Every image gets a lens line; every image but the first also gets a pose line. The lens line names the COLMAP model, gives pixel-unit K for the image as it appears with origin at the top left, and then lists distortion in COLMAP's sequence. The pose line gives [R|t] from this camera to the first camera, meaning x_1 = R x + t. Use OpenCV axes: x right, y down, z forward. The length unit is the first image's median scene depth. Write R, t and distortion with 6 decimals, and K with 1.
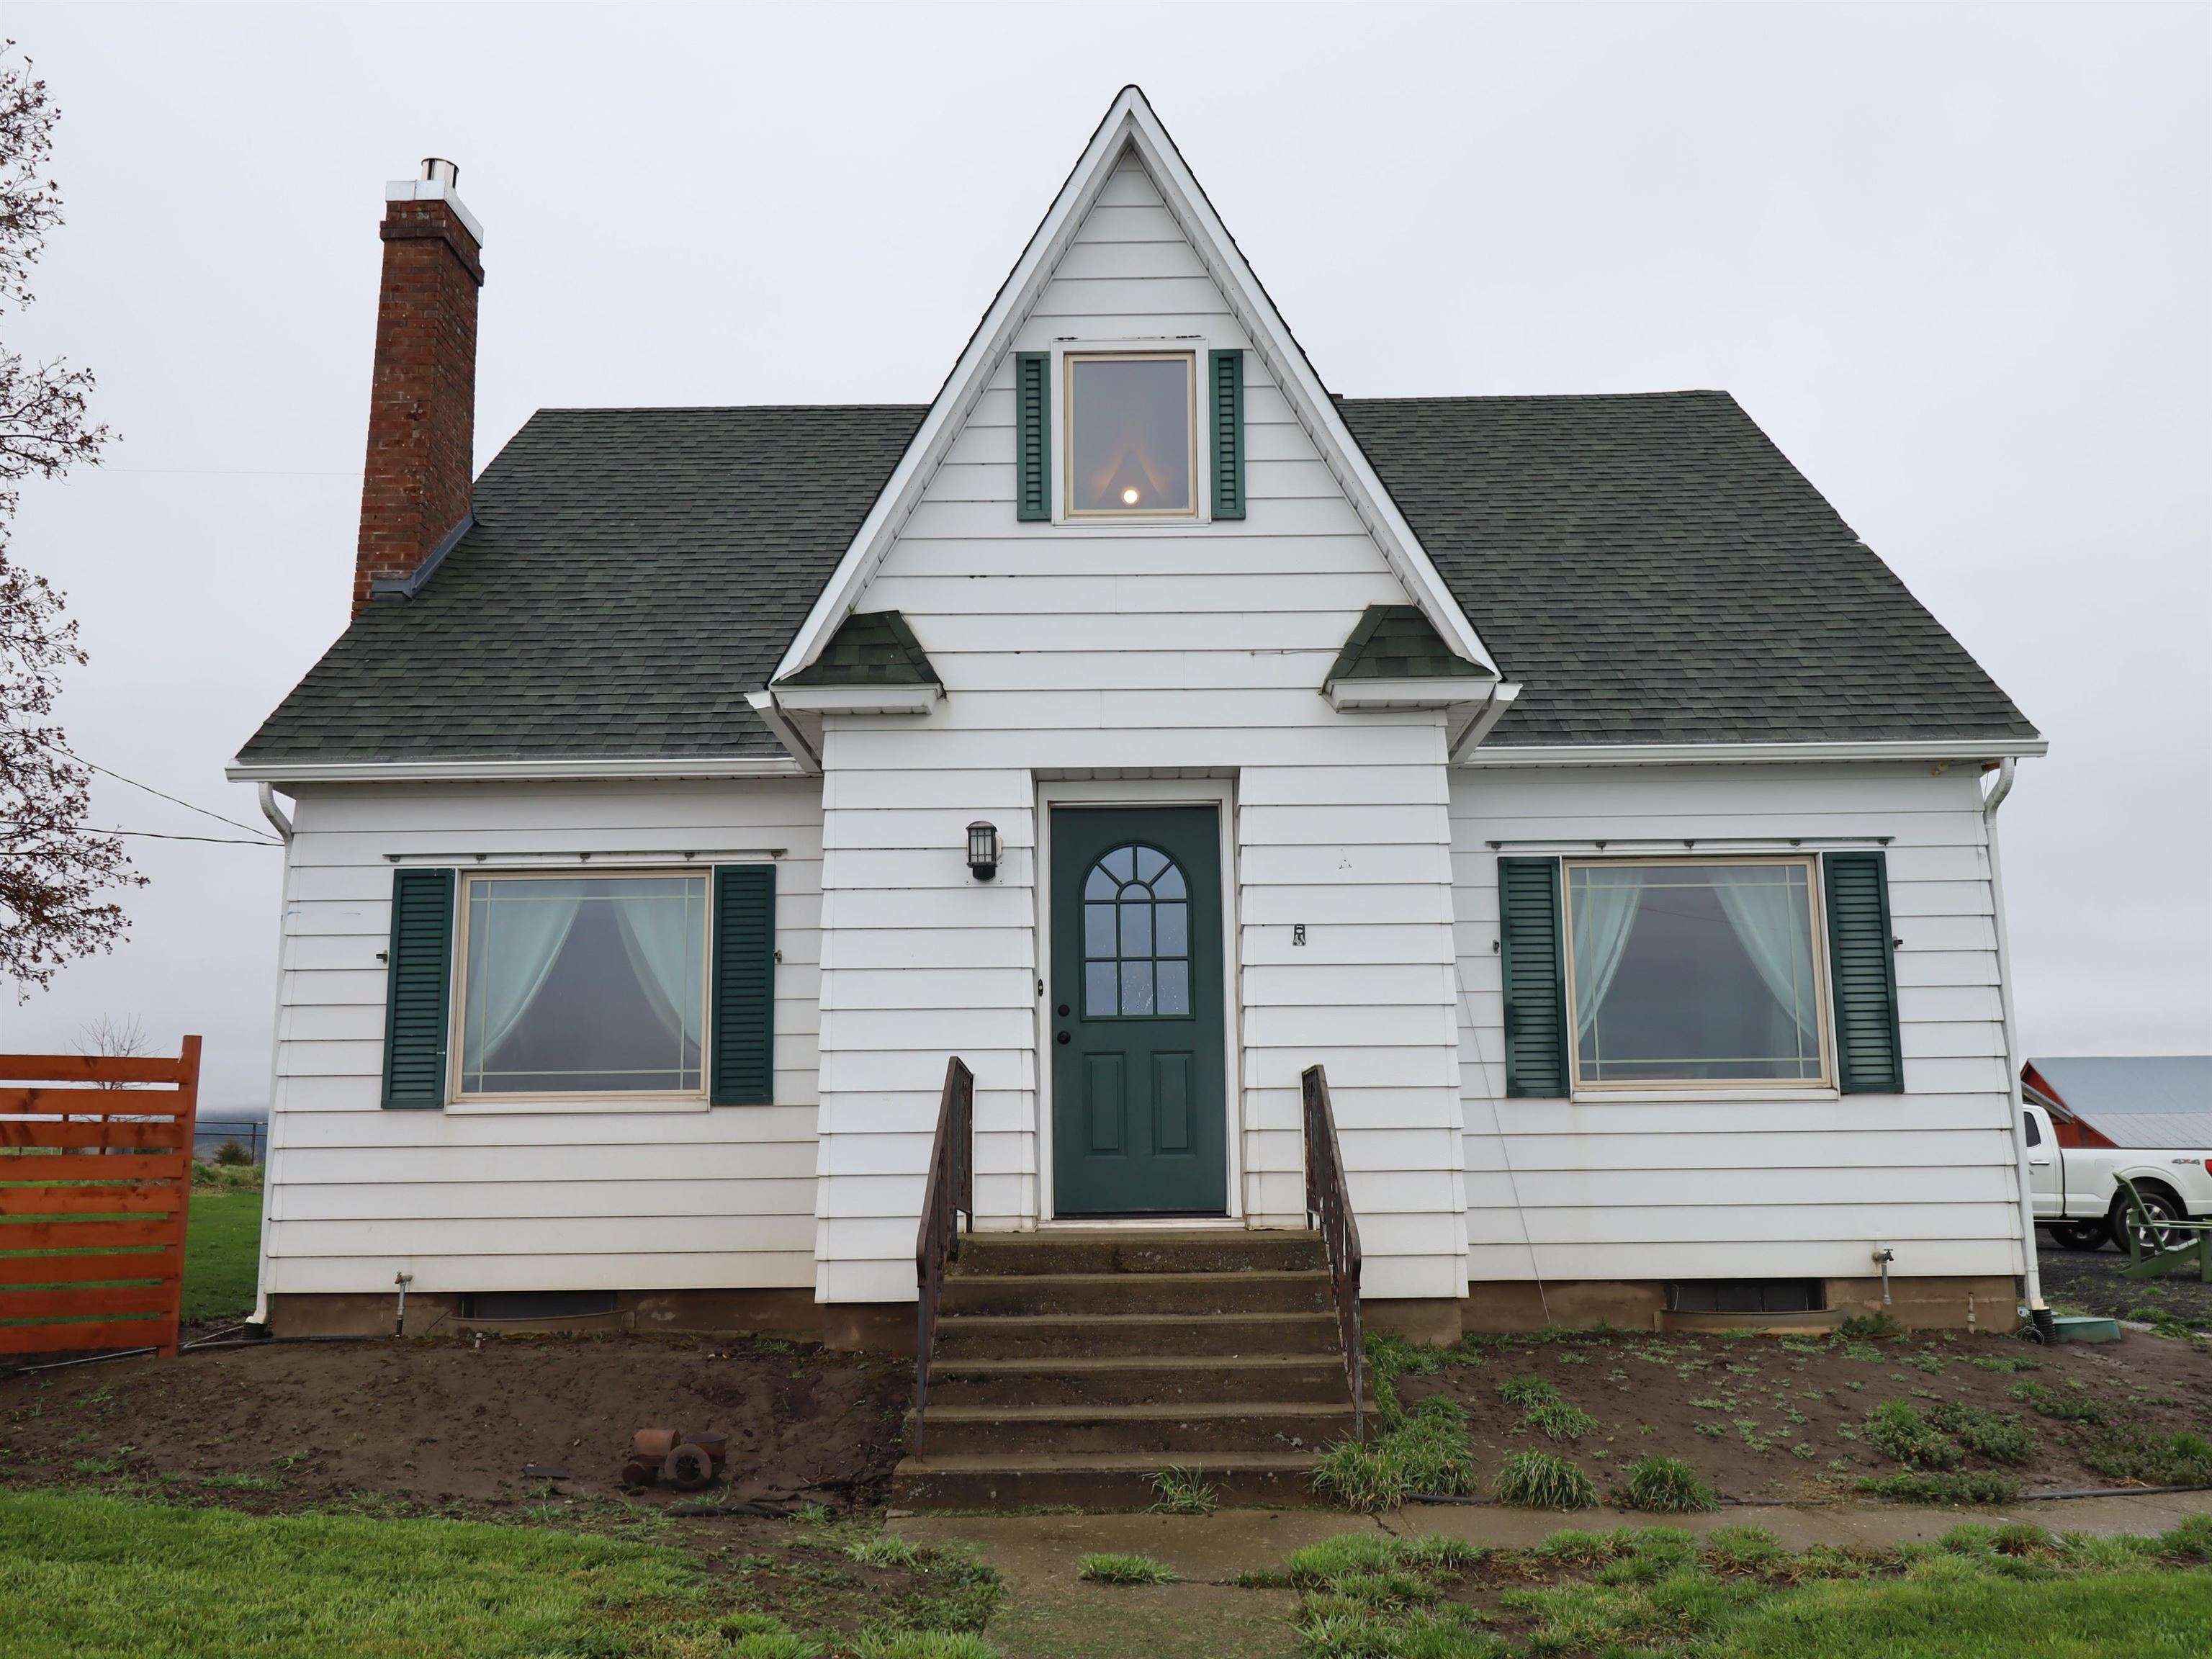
lens RADIAL K [[1957.3, 0, 1105.4], [0, 1957.3, 831.9], [0, 0, 1]] dist [-0.003143, 0.013833]
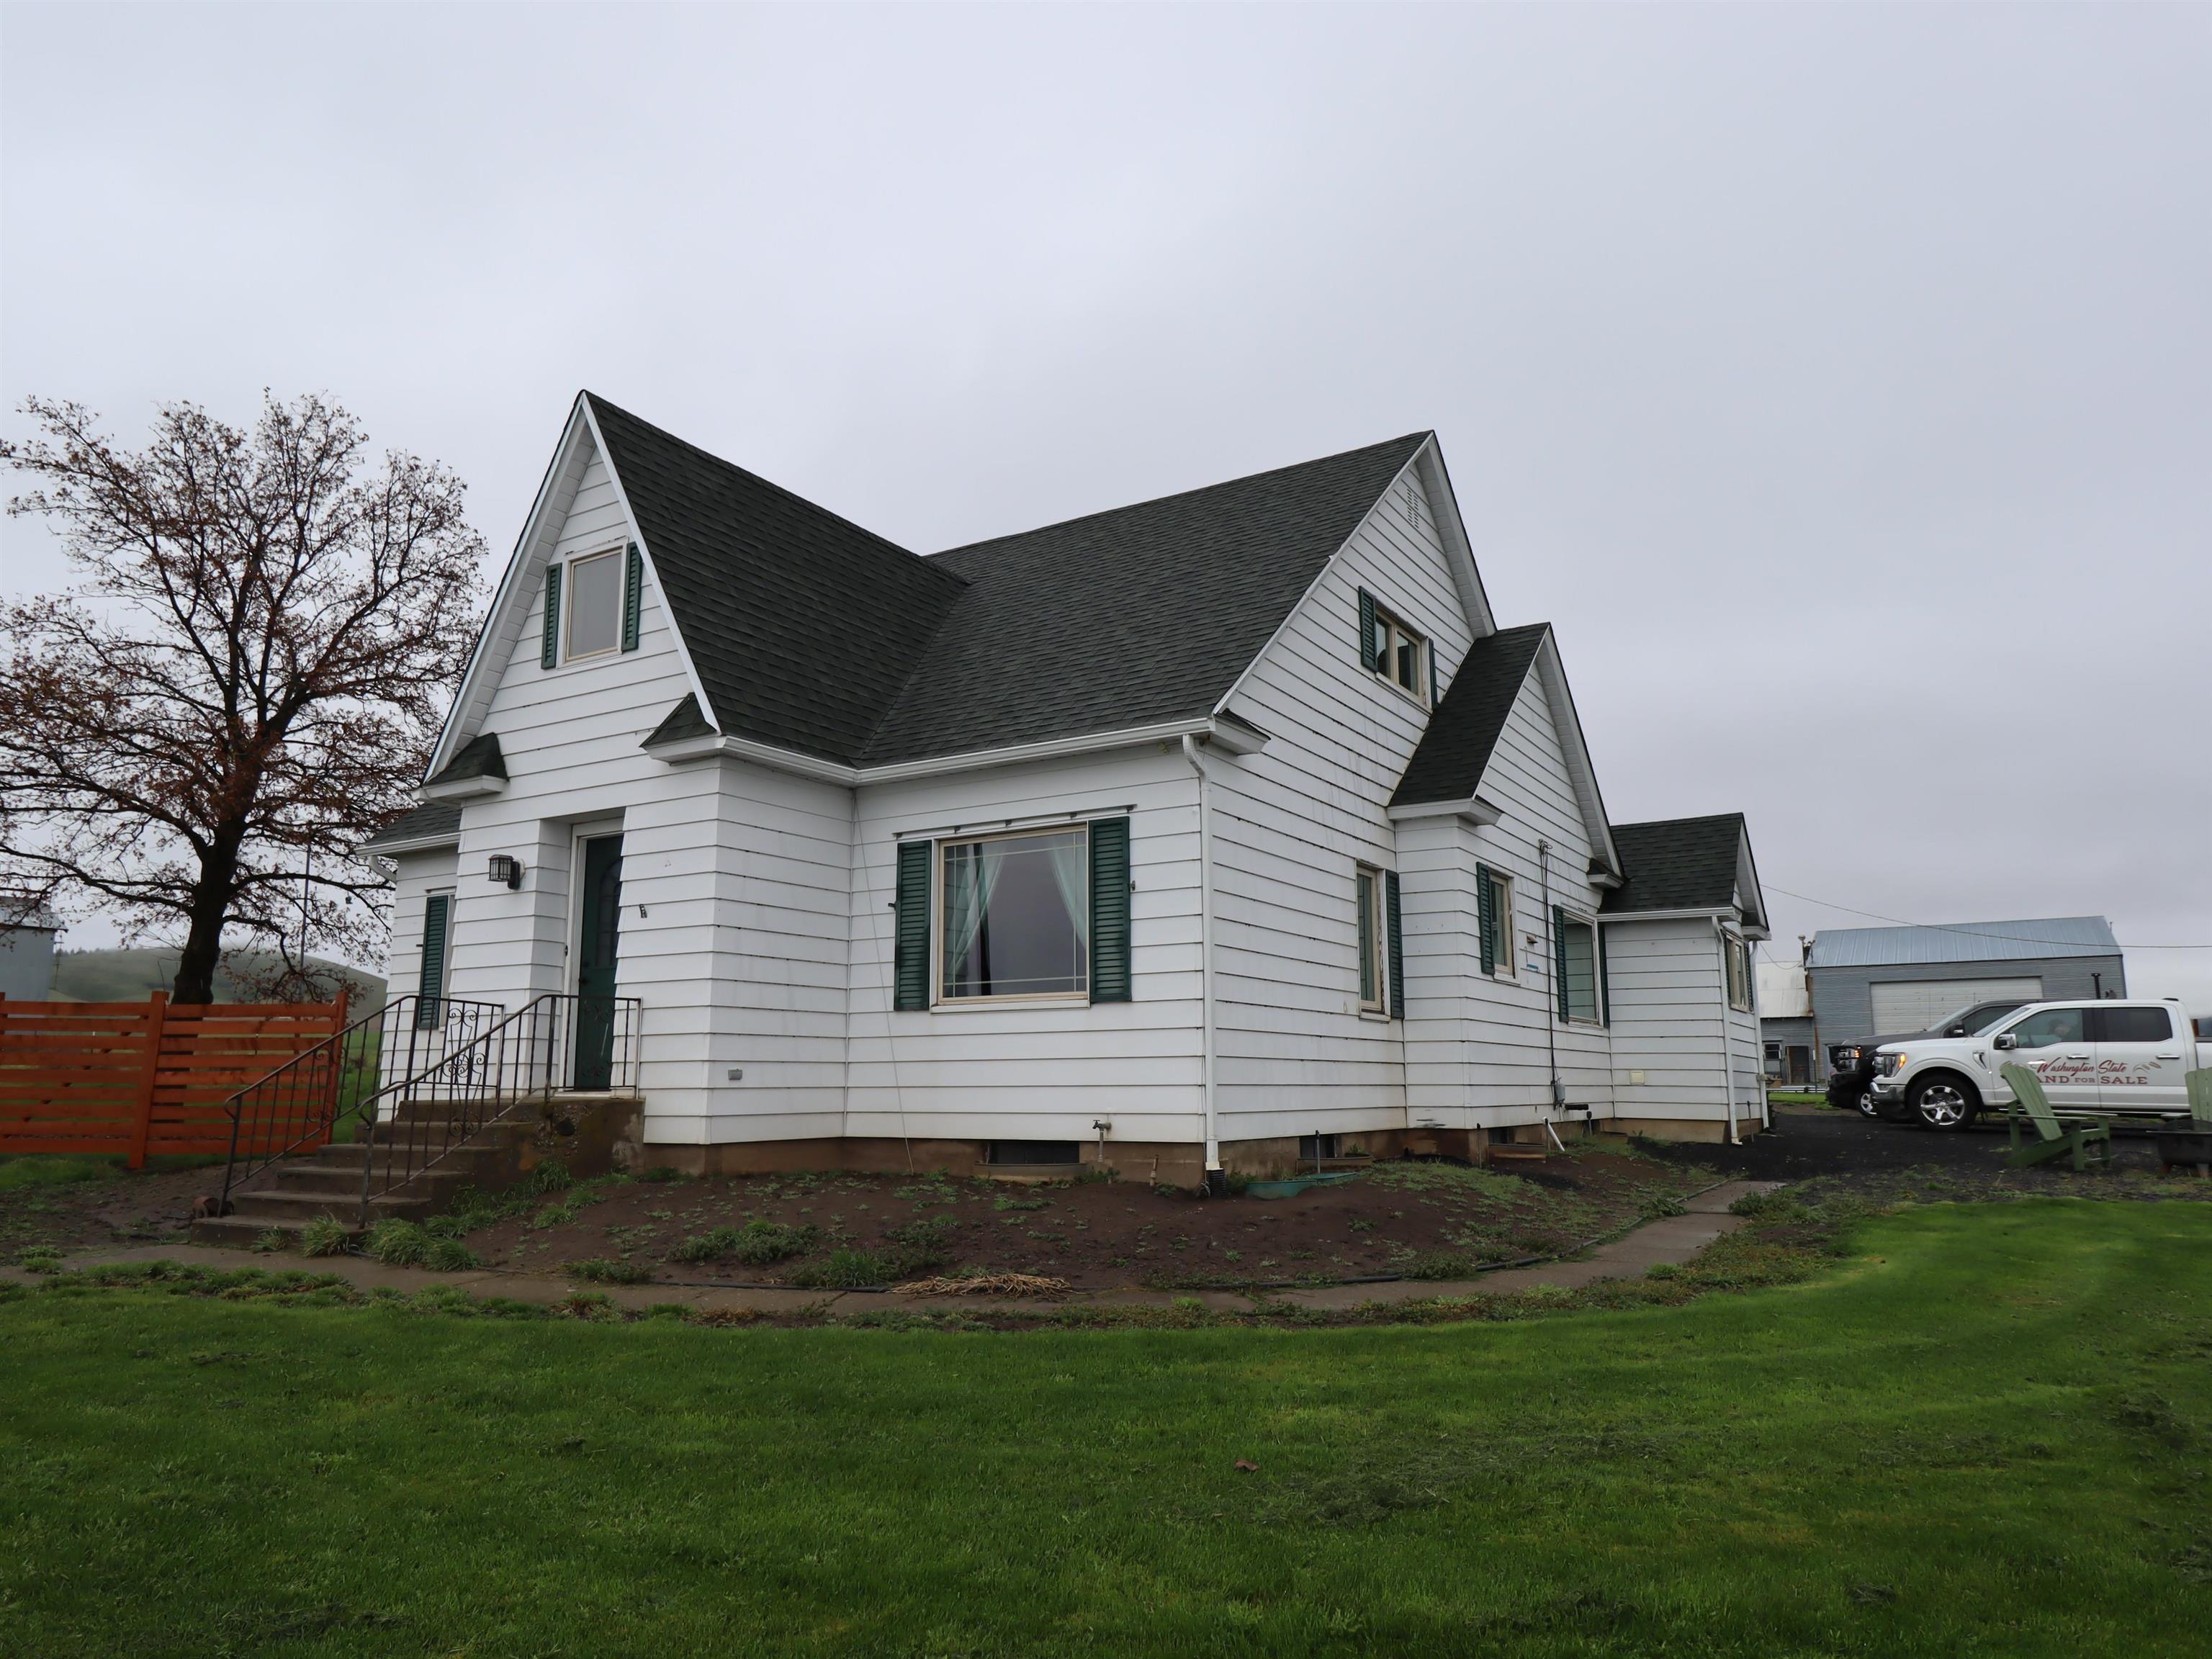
lens RADIAL K [[1466.0, 0, 1104.9], [0, 1466.0, 828.4], [0, 0, 1]] dist [-0.003780, 0.000095]
pose [[0.858996, -0.082485, -0.505295, 0.907587], [0.088467, 0.996004, -0.012196, 0.029517], [0.504282, -0.034225, 0.862861, 0.155131]]
